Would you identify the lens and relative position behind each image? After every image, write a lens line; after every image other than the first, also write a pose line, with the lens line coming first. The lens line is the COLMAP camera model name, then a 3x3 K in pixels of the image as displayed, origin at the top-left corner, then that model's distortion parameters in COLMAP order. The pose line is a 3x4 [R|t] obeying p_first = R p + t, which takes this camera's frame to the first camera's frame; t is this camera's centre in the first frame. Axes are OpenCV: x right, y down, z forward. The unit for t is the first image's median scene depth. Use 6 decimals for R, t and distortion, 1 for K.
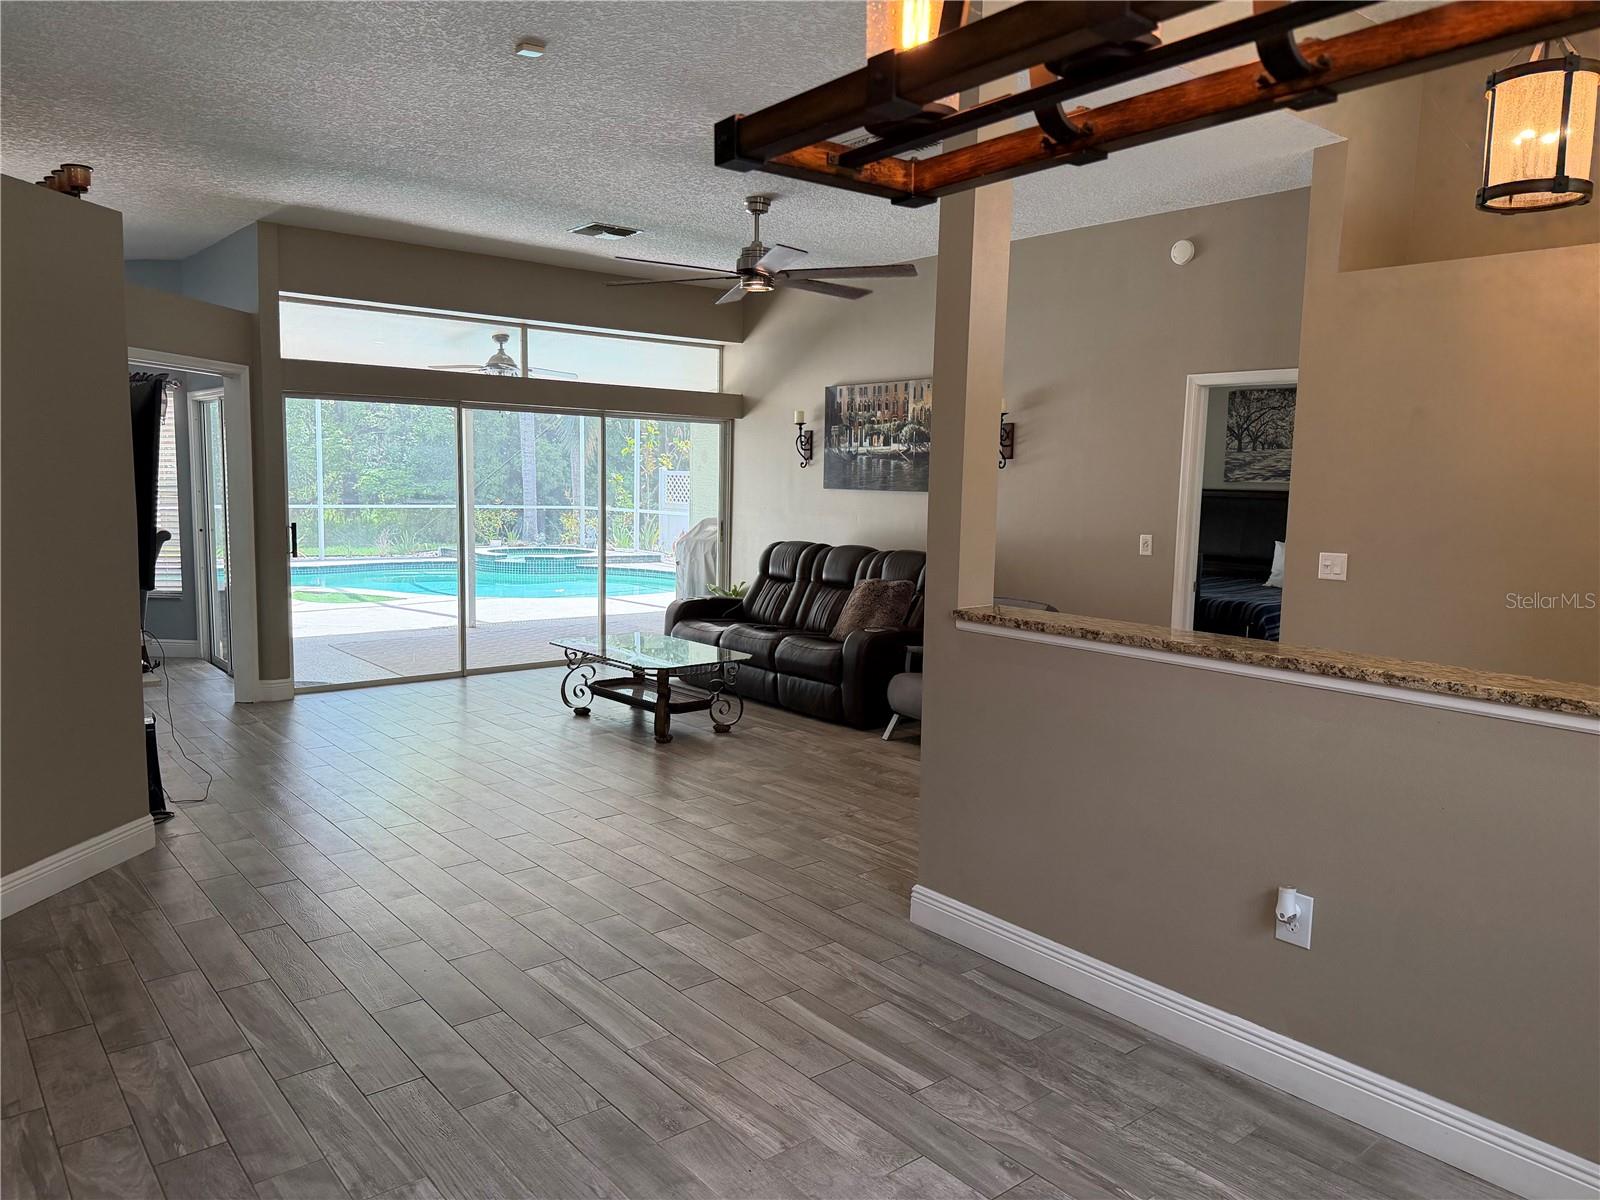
lens RADIAL K [[1120.7, 0, 796.9], [0, 1120.7, 596.0], [0, 0, 1]] dist [0.068451, -0.093406]
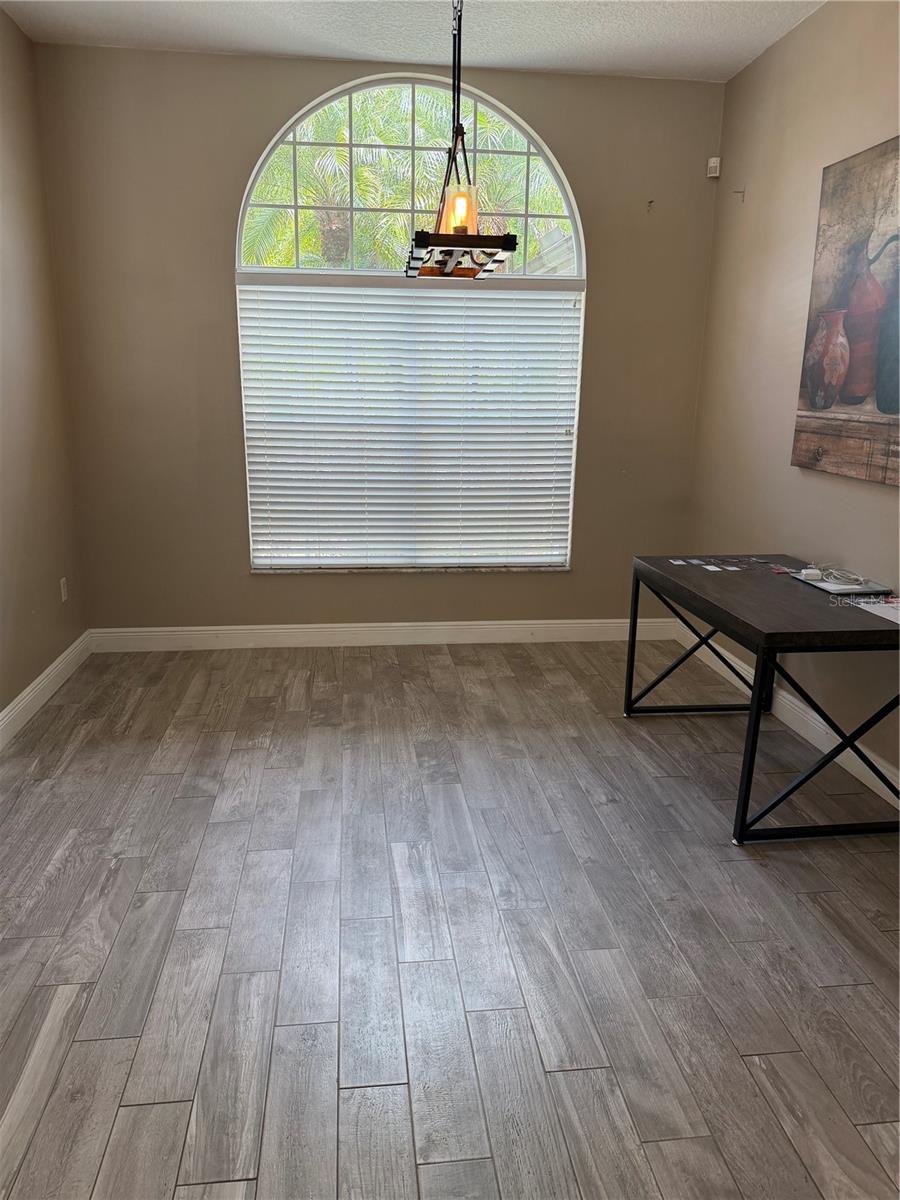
lens RADIAL K [[840.5, 0, 453.8], [0, 840.5, 595.9], [0, 0, 1]] dist [0.068451, -0.093406]
pose [[-0.845352, -0.160790, 0.509438, -0.410758], [0.027073, 0.939508, 0.341455, -0.112497], [-0.533524, 0.302442, -0.789862, 1.079368]]
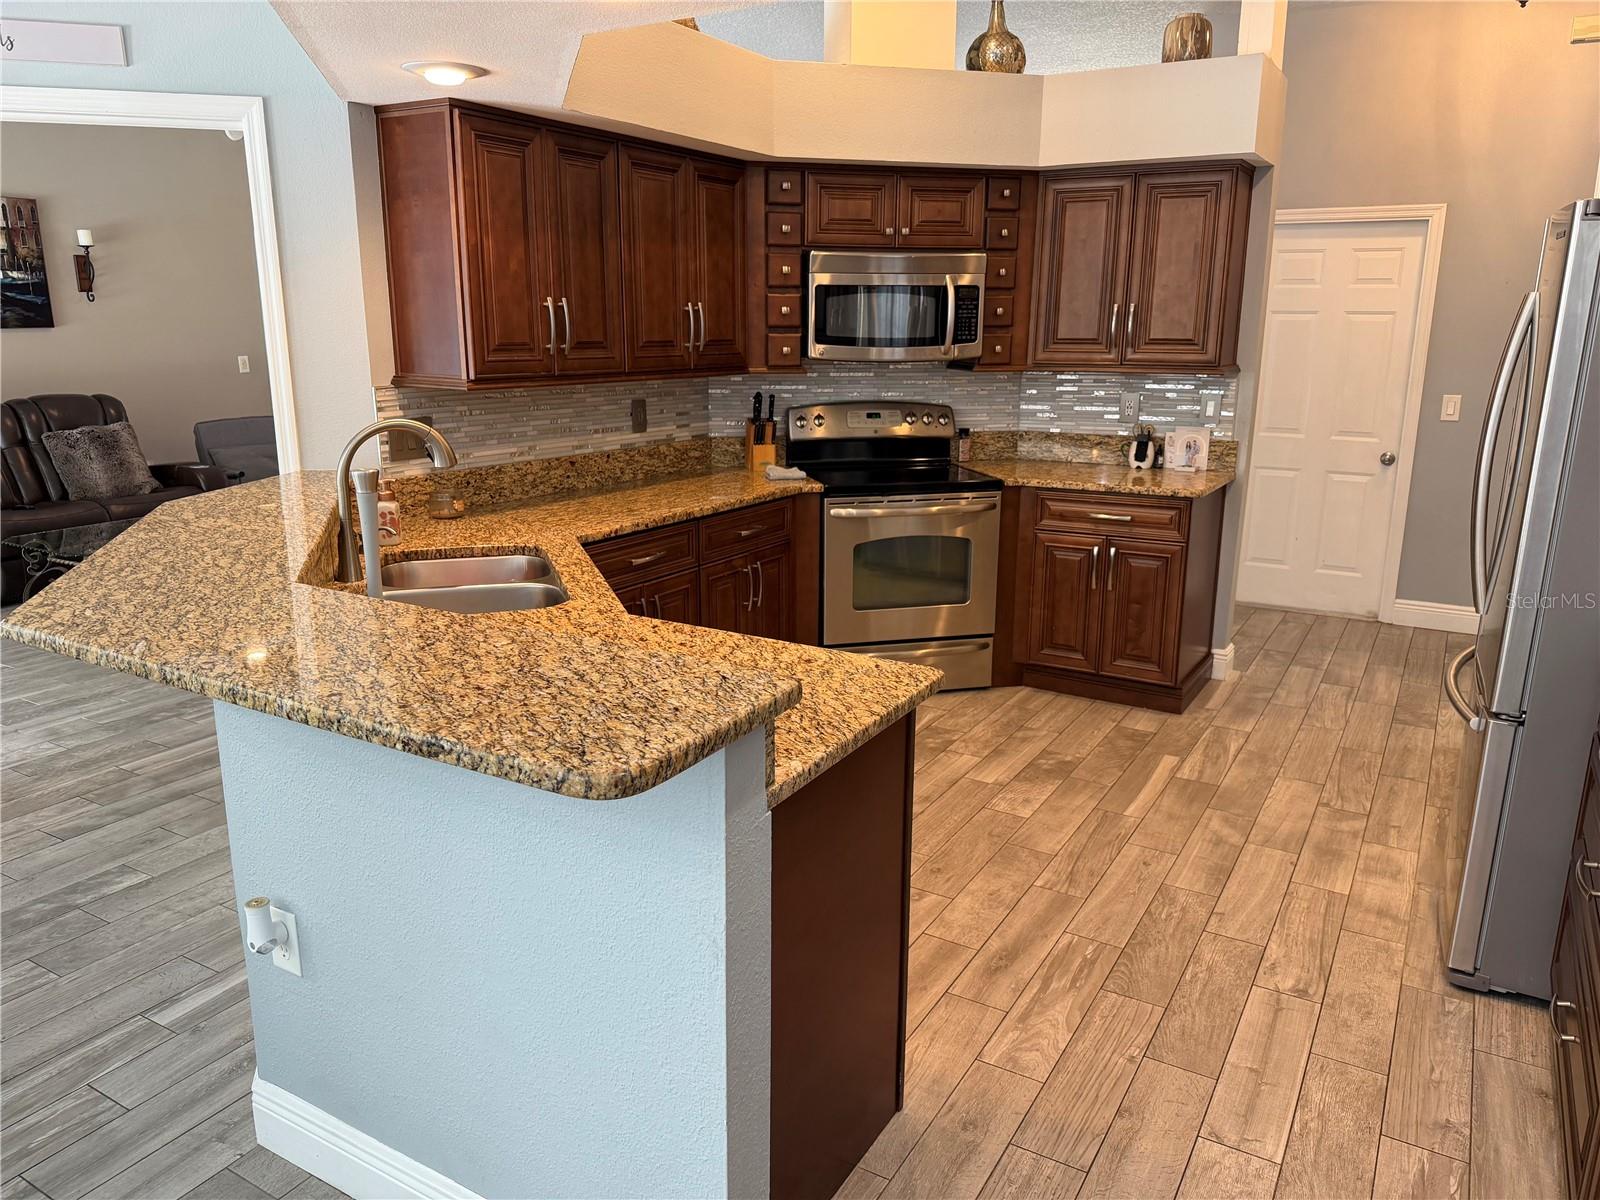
lens RADIAL K [[1120.7, 0, 801.4], [0, 1120.7, 608.0], [0, 0, 1]] dist [0.068451, -0.093406]
pose [[-0.347225, -0.256306, 0.902077, -2.129528], [0.089002, 0.948577, 0.303776, -0.220980], [-0.933549, 0.185765, -0.306558, 1.621165]]
